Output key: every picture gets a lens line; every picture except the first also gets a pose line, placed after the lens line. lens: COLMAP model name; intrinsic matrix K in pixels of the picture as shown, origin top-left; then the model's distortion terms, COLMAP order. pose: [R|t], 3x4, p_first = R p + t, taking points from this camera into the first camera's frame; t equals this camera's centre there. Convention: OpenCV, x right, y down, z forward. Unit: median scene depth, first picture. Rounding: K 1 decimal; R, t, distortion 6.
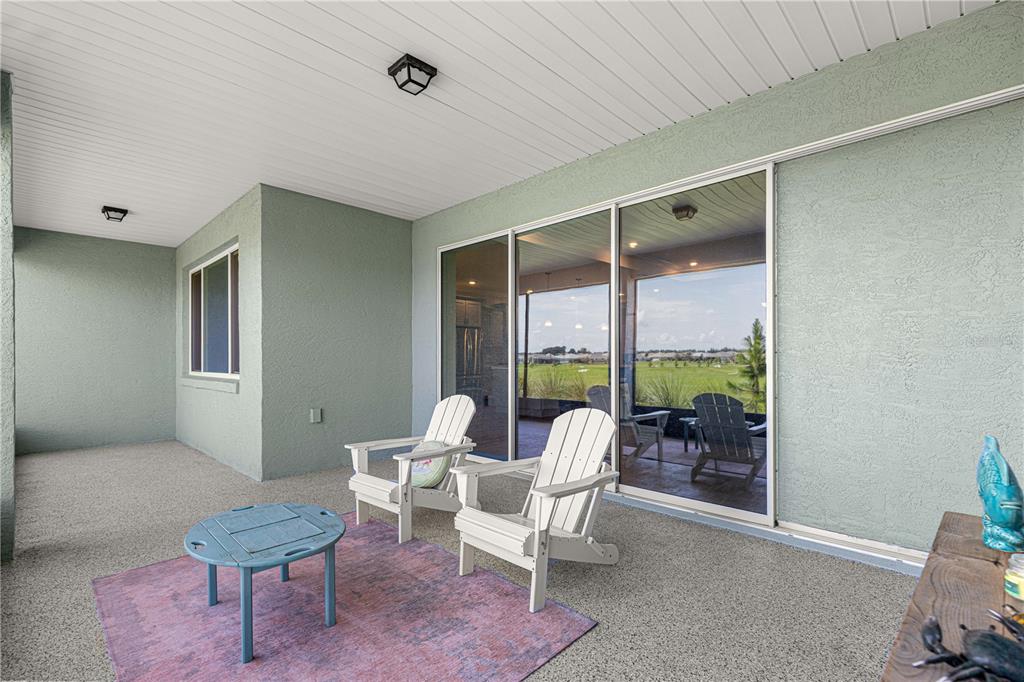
lens RADIAL K [[465.4, 0, 522.7], [0, 465.4, 360.9], [0, 0, 1]] dist [0.008913, -0.001021]
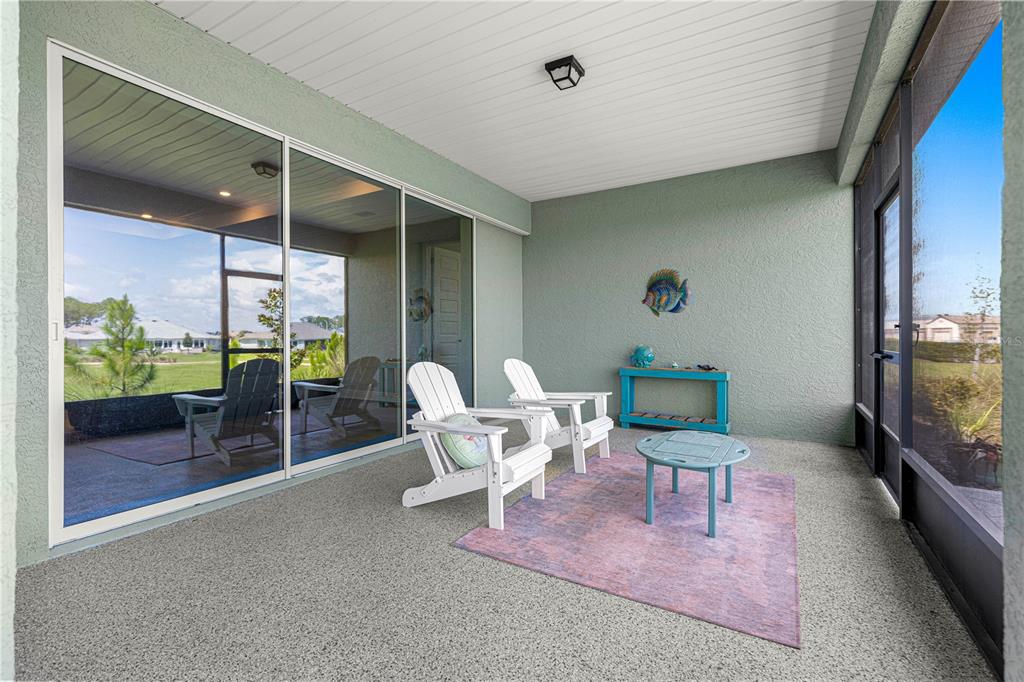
lens RADIAL K [[465.4, 0, 510.7], [0, 465.4, 341.4], [0, 0, 1]] dist [0.008913, -0.001021]
pose [[-0.227451, 0.000719, 0.973789, -1.558828], [0.001847, 0.999998, -0.000307, 0.063180], [-0.973788, 0.001729, -0.227452, 1.645801]]
